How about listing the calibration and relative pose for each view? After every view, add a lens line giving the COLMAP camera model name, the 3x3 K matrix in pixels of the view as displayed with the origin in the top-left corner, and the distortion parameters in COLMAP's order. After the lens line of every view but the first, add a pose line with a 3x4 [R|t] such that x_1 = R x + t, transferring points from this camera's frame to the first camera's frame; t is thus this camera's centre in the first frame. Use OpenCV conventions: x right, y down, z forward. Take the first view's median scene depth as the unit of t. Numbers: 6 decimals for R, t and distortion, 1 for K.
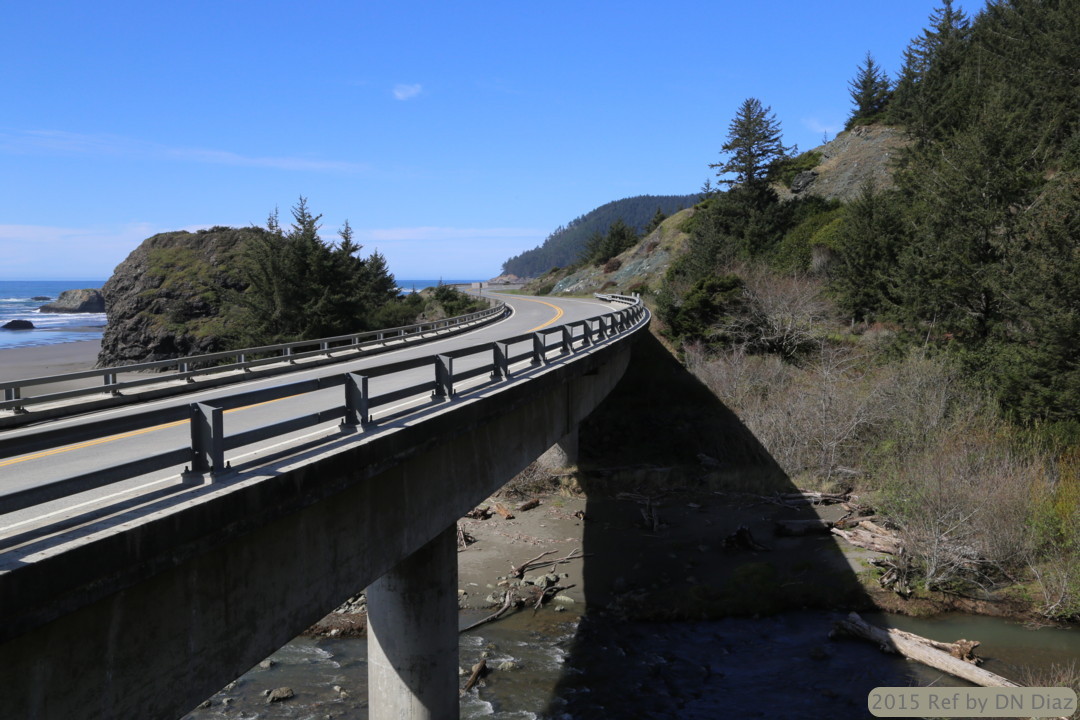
lens RADIAL K [[1056.5, 0, 542.0], [0, 1056.5, 358.7], [0, 0, 1]] dist [0.025156, 0.000000]
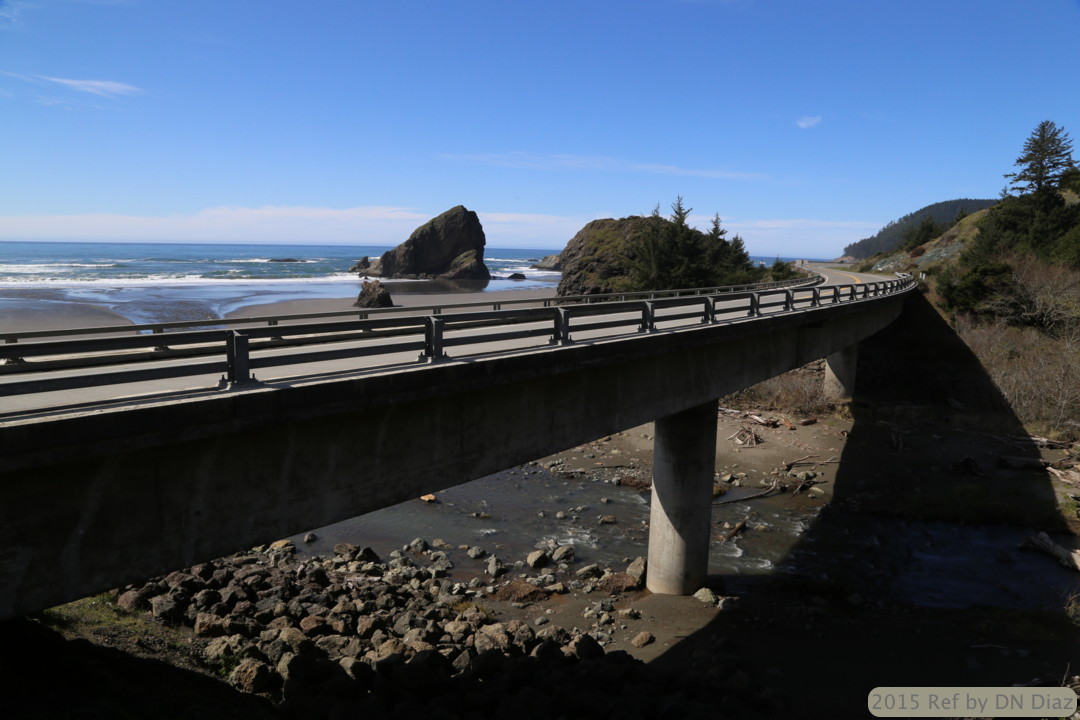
lens RADIAL K [[736.1, 0, 546.0], [0, 736.1, 358.1], [0, 0, 1]] dist [-0.120399, 0.072017]
pose [[0.910064, 0.087760, -0.405071, 0.020394], [-0.060445, 0.994979, 0.079766, 0.000156], [0.410037, -0.048108, 0.910799, -0.001005]]
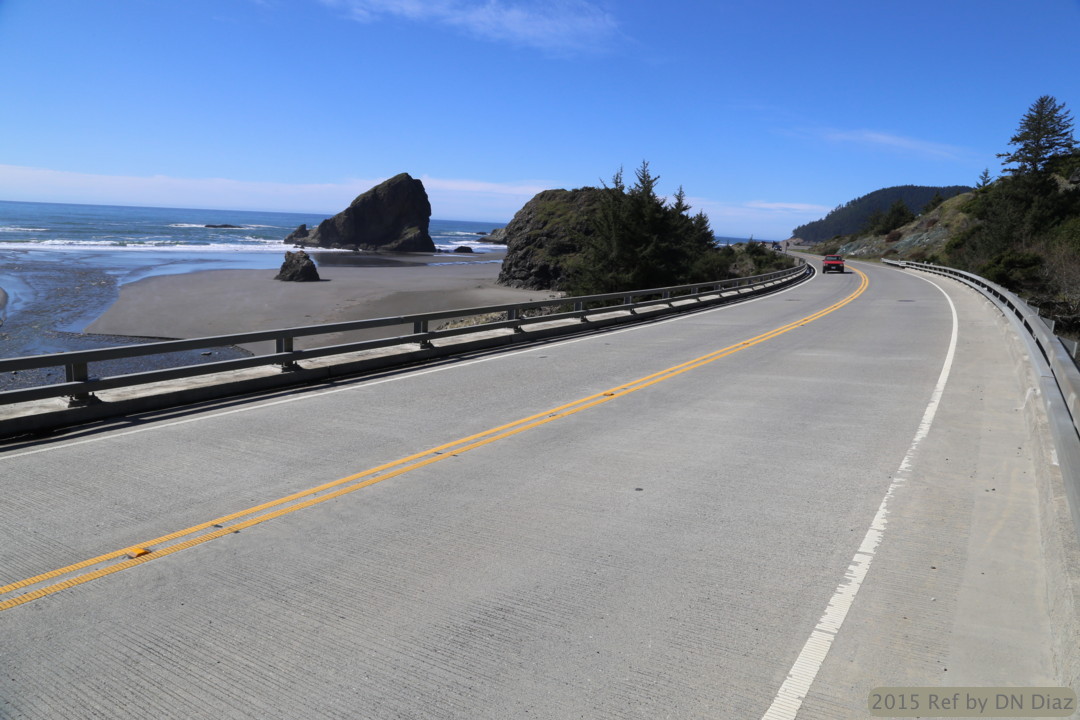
lens RADIAL K [[736.1, 0, 548.5], [0, 736.1, 354.5], [0, 0, 1]] dist [-0.120399, 0.072017]
pose [[0.935117, 0.116757, -0.334550, -0.014511], [-0.086375, 0.990783, 0.104349, -0.005961], [0.343650, -0.068682, 0.936583, 0.098648]]
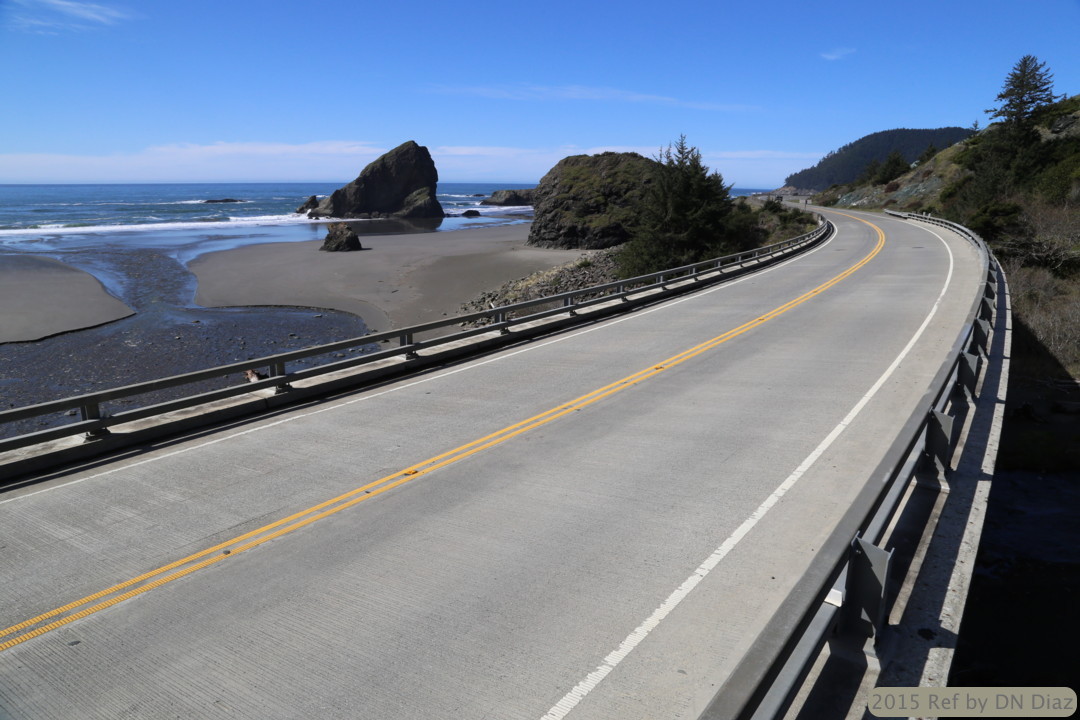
lens RADIAL K [[736.1, 0, 547.2], [0, 736.1, 357.5], [0, 0, 1]] dist [-0.120399, 0.072017]
pose [[0.941197, 0.094859, -0.324269, -0.033213], [-0.043225, 0.985697, 0.162887, -0.005350], [0.335083, -0.139292, 0.931835, -0.007912]]
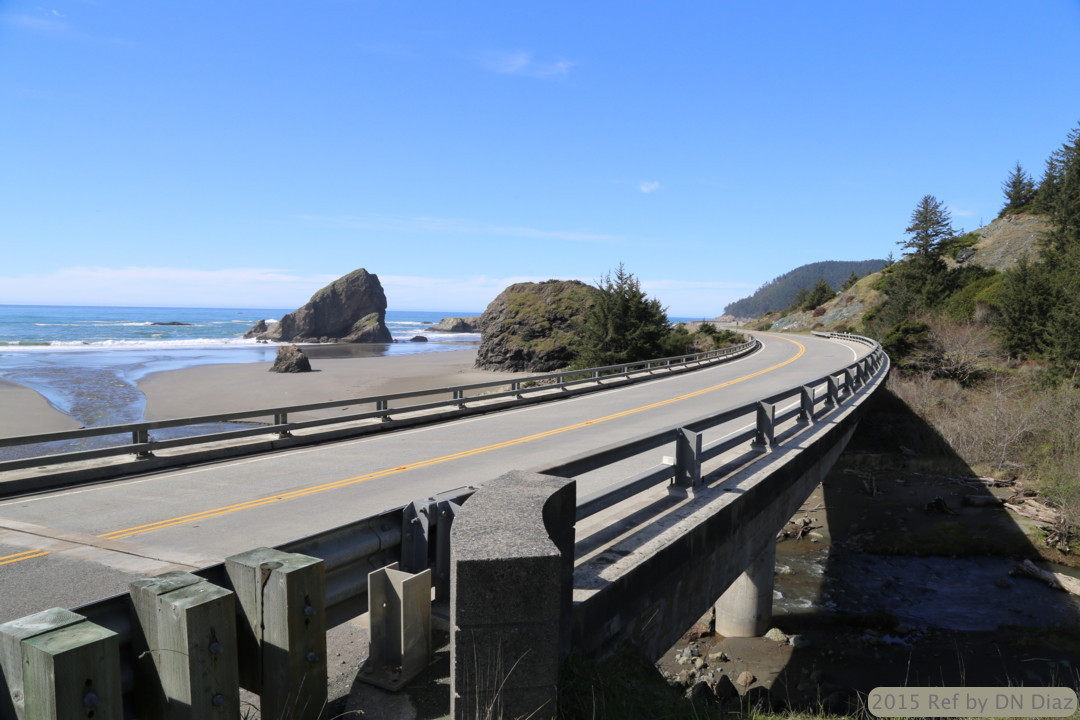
lens RADIAL K [[736.1, 0, 546.0], [0, 736.1, 357.1], [0, 0, 1]] dist [-0.120399, 0.072017]
pose [[0.962539, 0.040799, -0.268058, -0.025923], [-0.045882, 0.998866, -0.012726, 0.001616], [0.267235, 0.024548, 0.963319, -0.029976]]
